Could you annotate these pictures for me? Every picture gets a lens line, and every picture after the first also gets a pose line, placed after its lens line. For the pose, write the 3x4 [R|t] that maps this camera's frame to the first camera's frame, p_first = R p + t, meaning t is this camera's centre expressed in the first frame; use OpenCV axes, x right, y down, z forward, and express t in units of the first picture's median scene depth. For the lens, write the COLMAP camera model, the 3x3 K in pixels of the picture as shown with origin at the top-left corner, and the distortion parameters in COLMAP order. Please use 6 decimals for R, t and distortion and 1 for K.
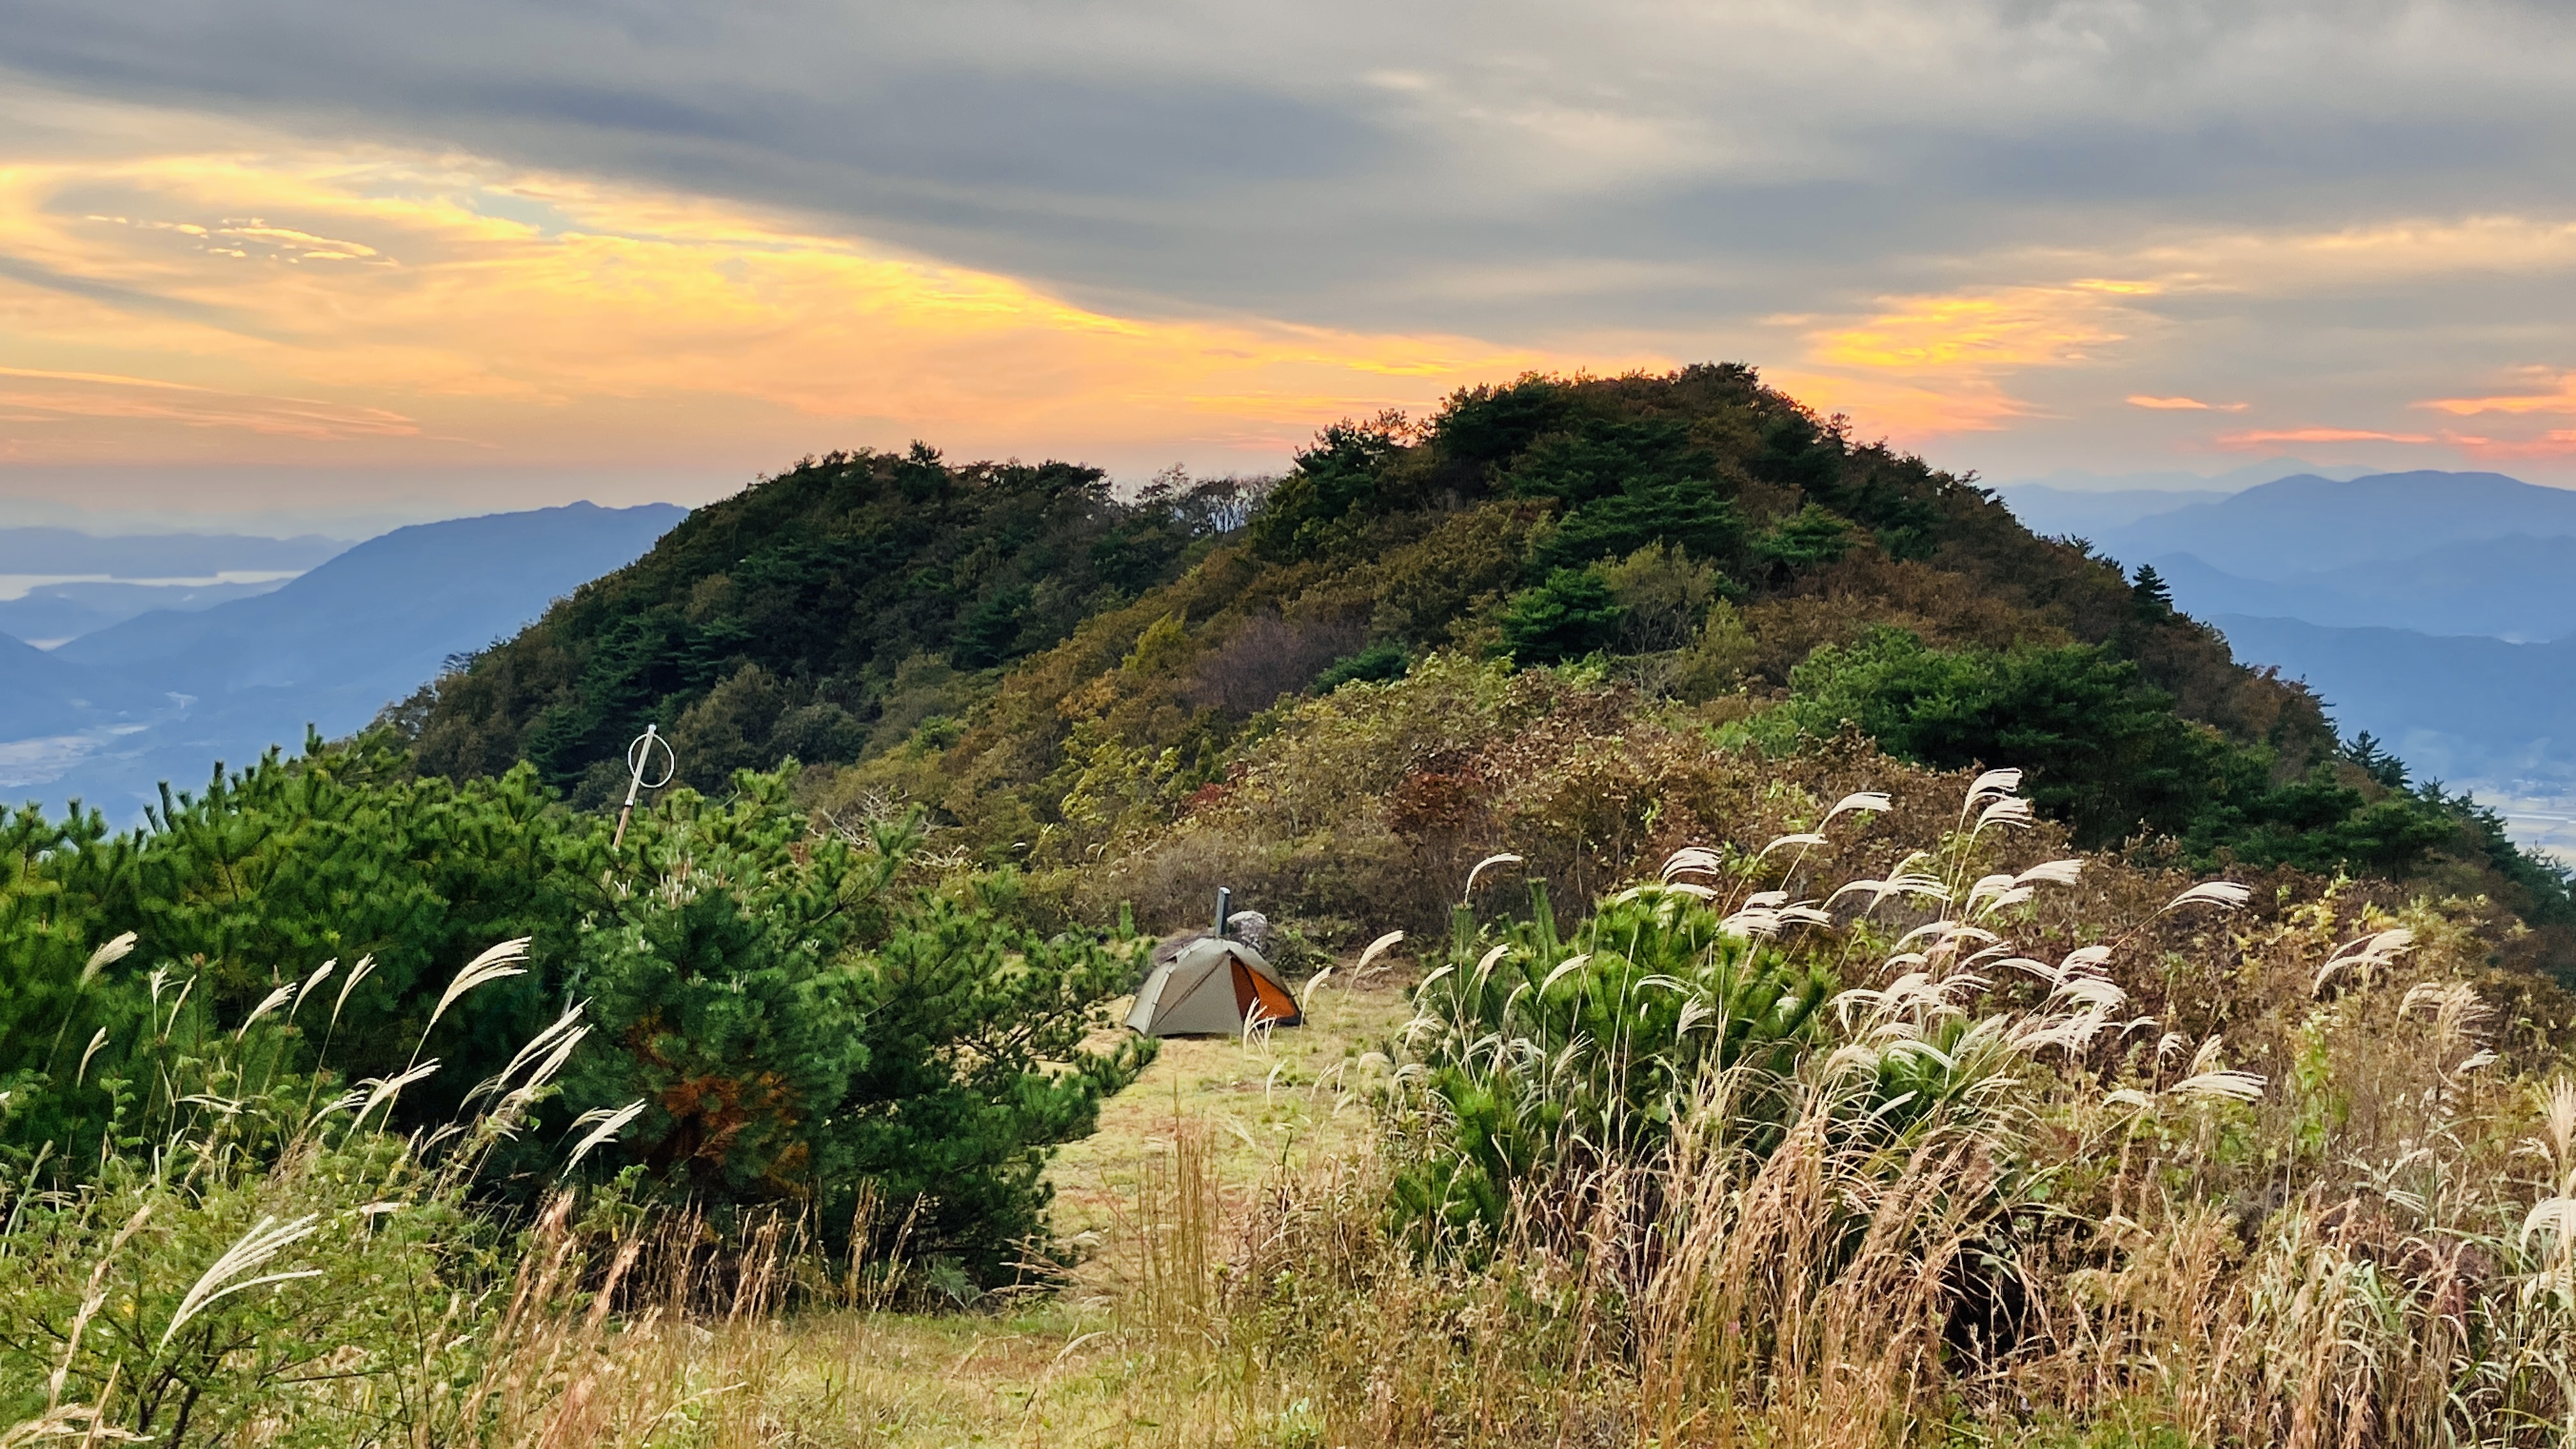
lens RADIAL K [[3258.1, 0, 1288.9], [0, 3258.1, 710.2], [0, 0, 1]] dist [0.066931, 0.000000]
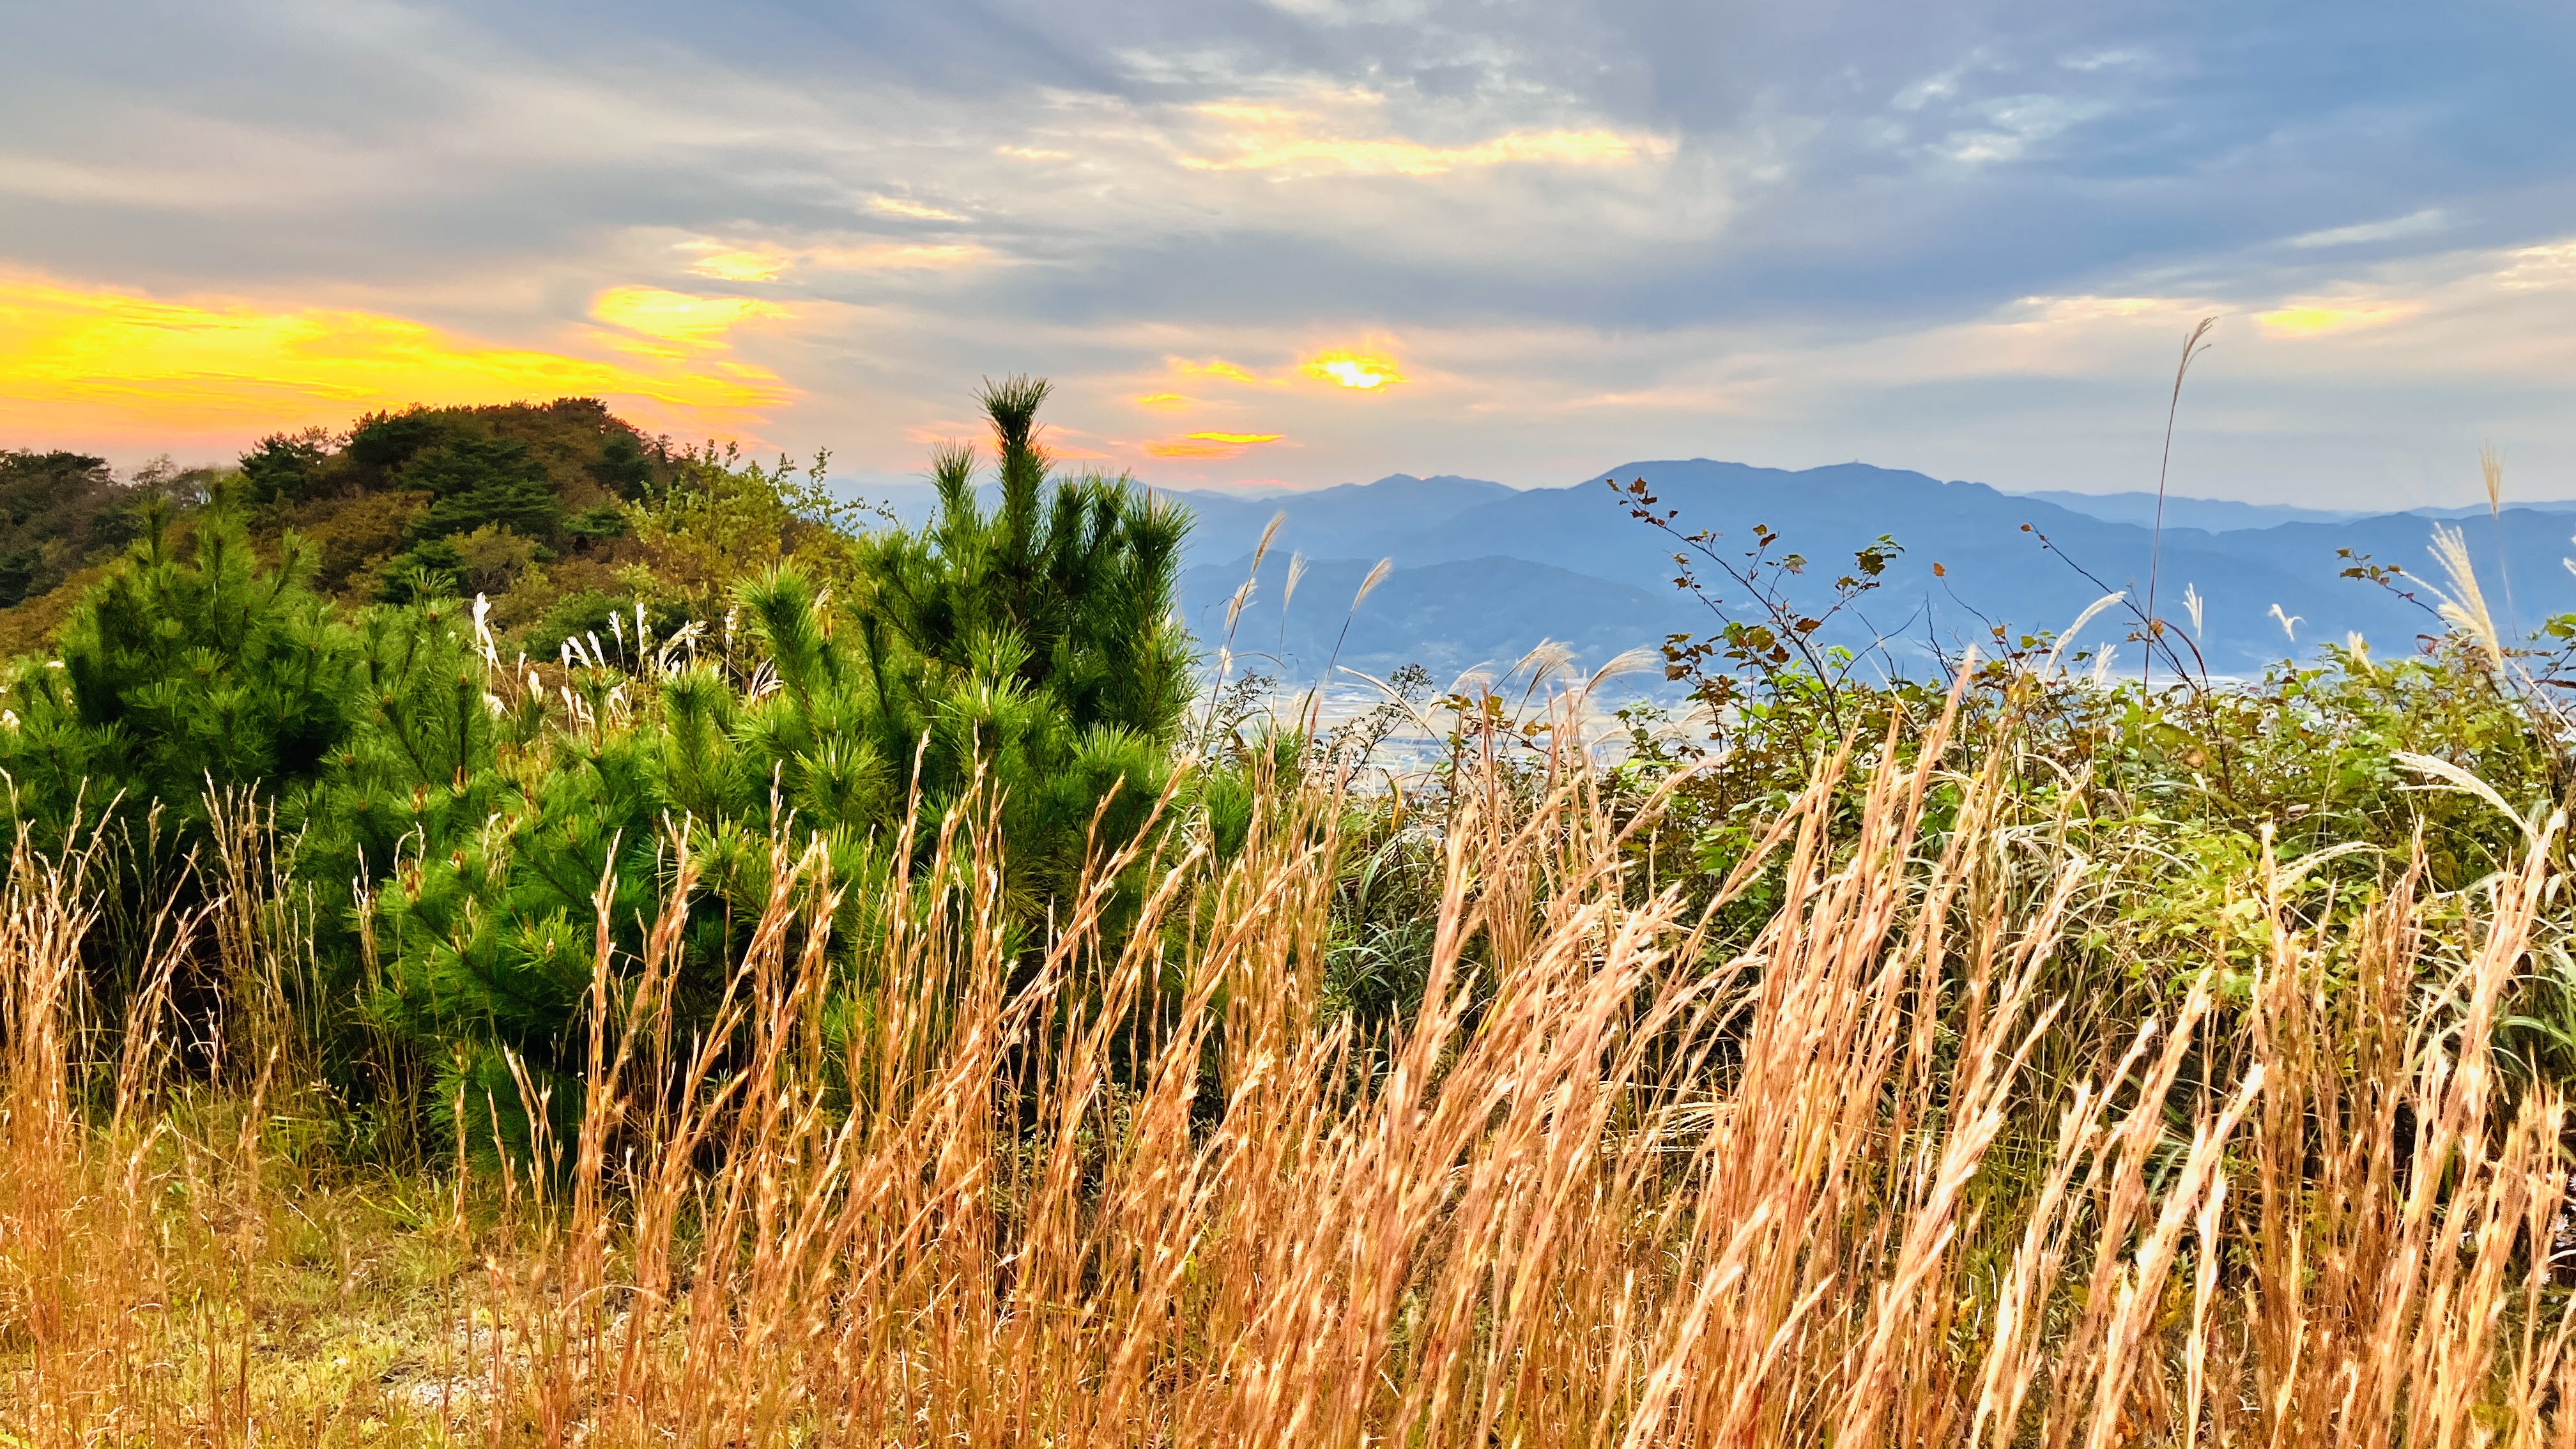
lens RADIAL K [[2187.9, 0, 1305.4], [0, 2187.9, 708.2], [0, 0, 1]] dist [0.048085, -0.016025]
pose [[0.909201, -0.026814, 0.415493, 0.023466], [0.012021, 0.999199, 0.038180, 0.000238], [-0.416184, -0.029719, 0.908795, -0.086286]]
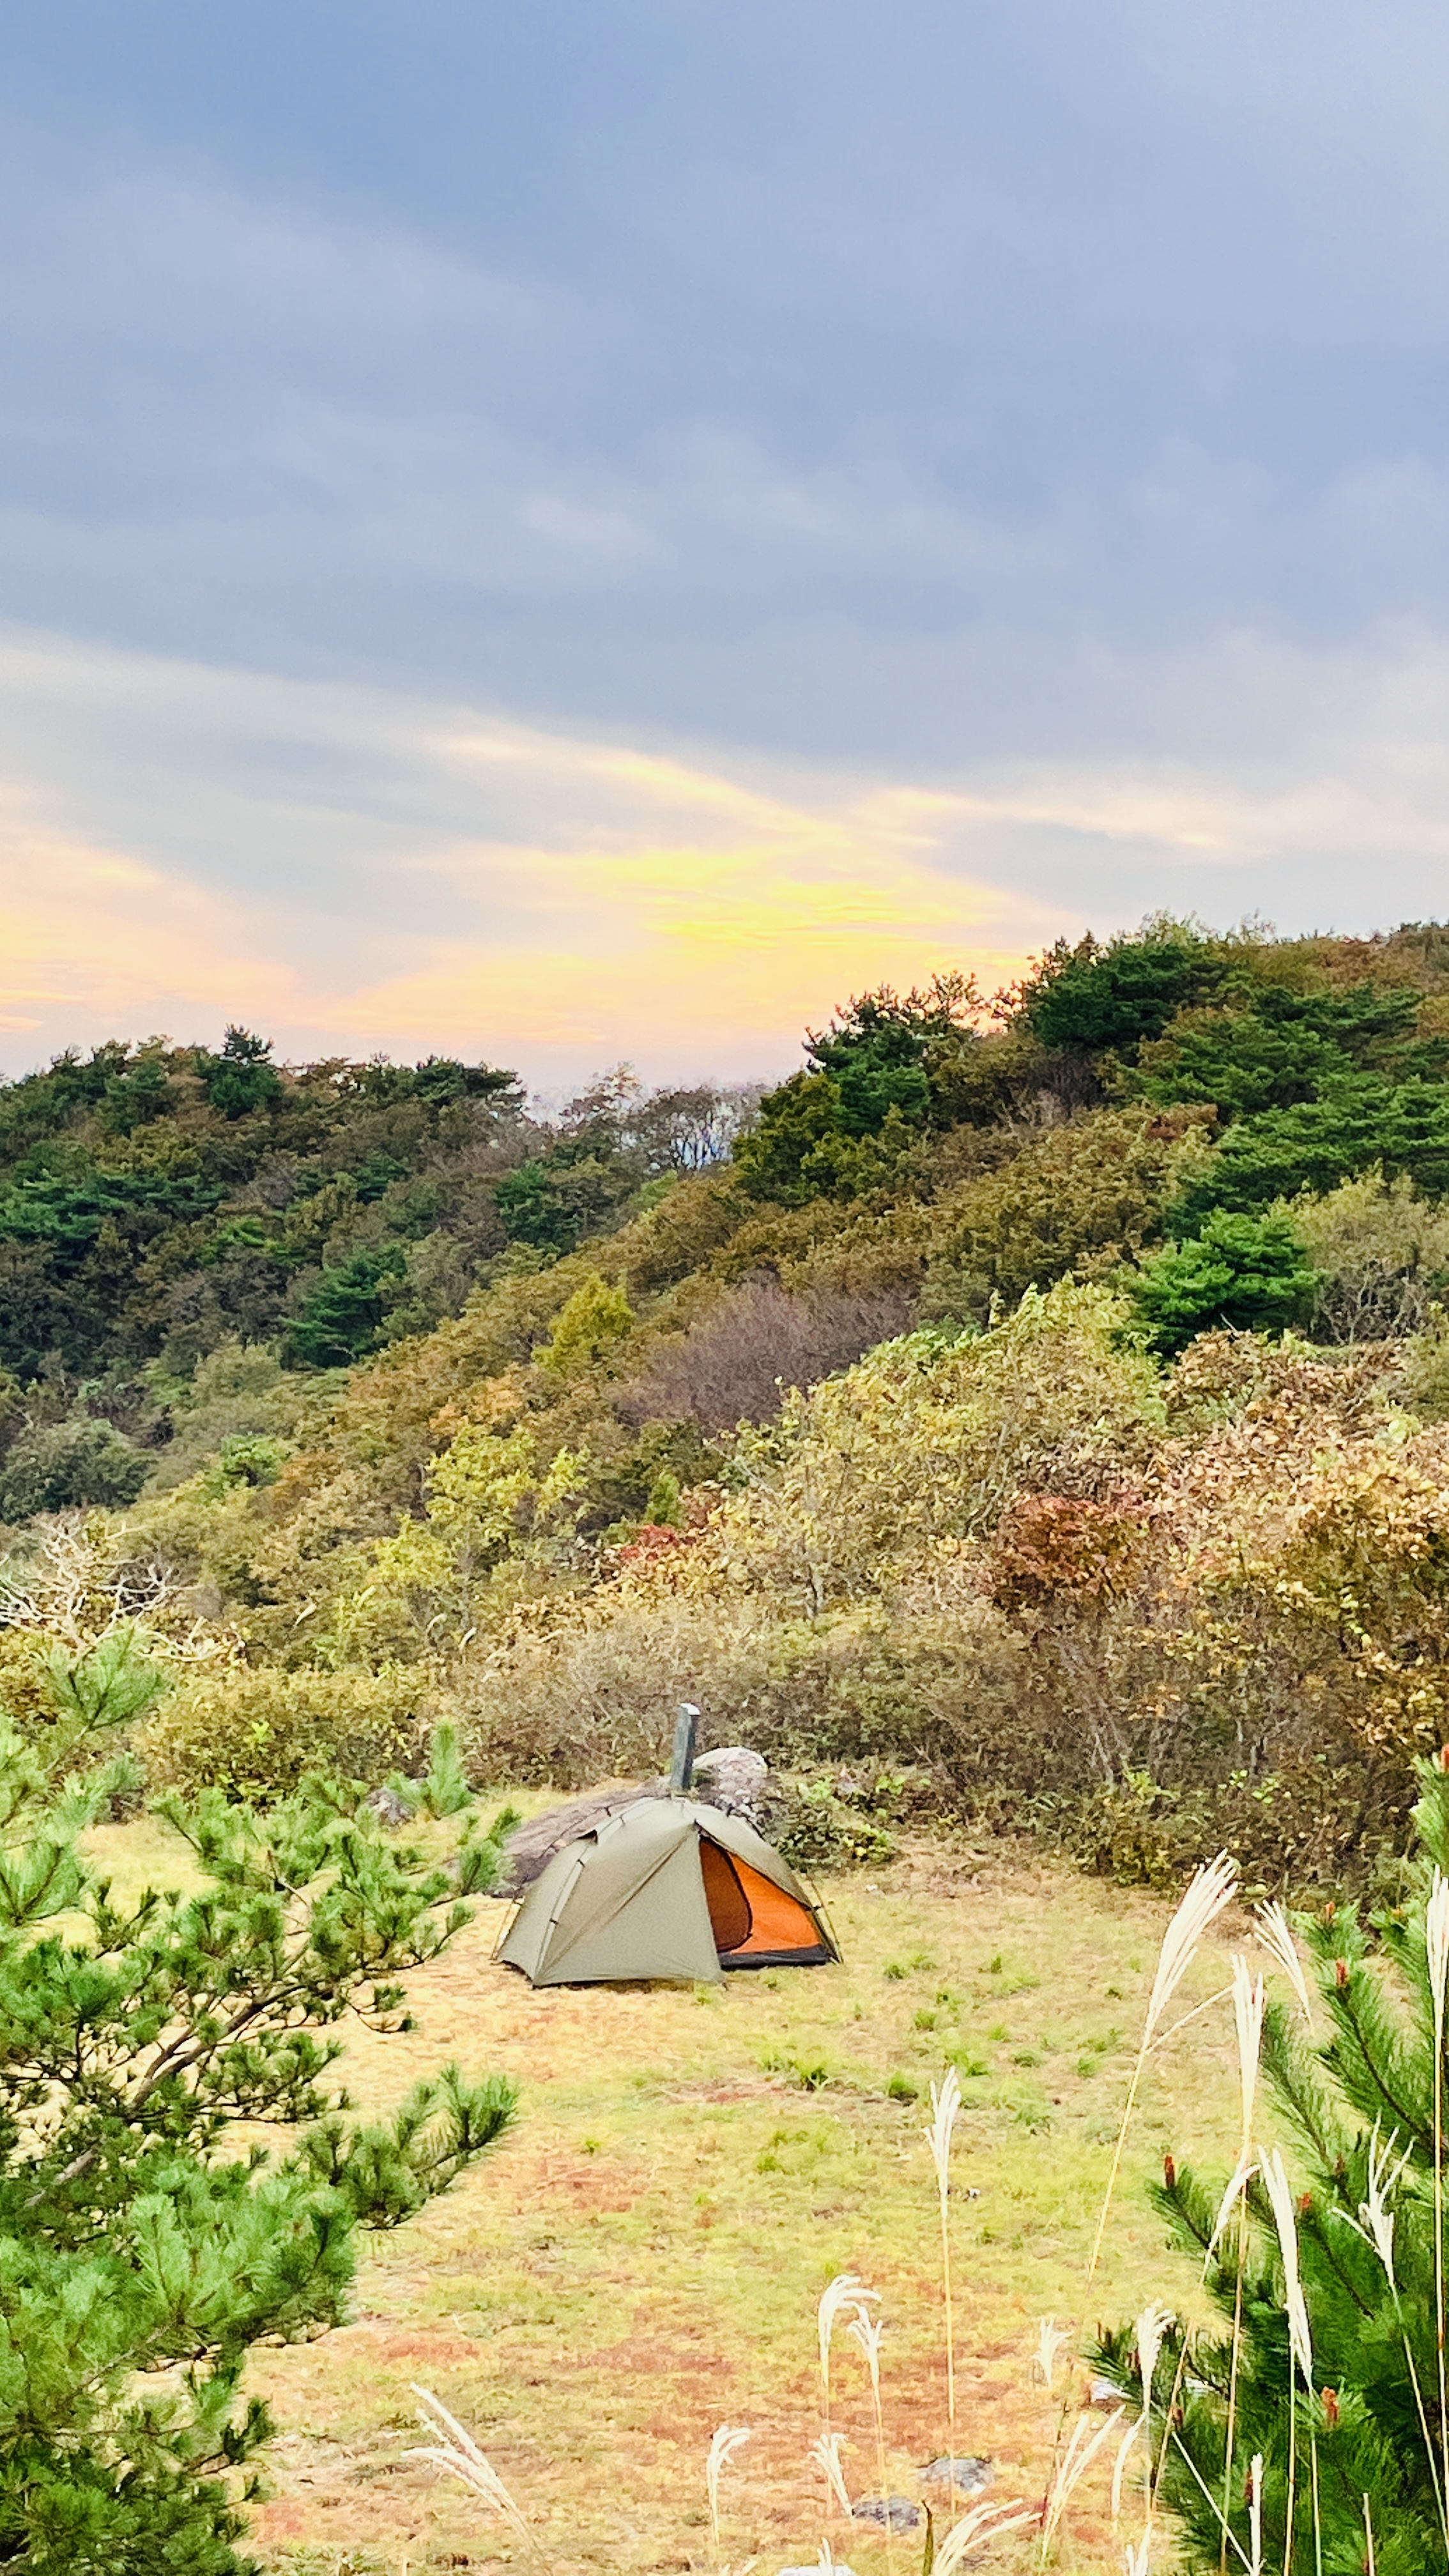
lens RADIAL K [[4804.9, 0, 735.5], [0, 4804.9, 1265.0], [0, 0, 1]] dist [0.140623, 0.000000]
pose [[0.999862, 0.012257, -0.011243, -0.000980], [-0.012670, 0.999220, -0.037397, 0.002916], [0.010776, 0.037534, 0.999237, 0.049595]]
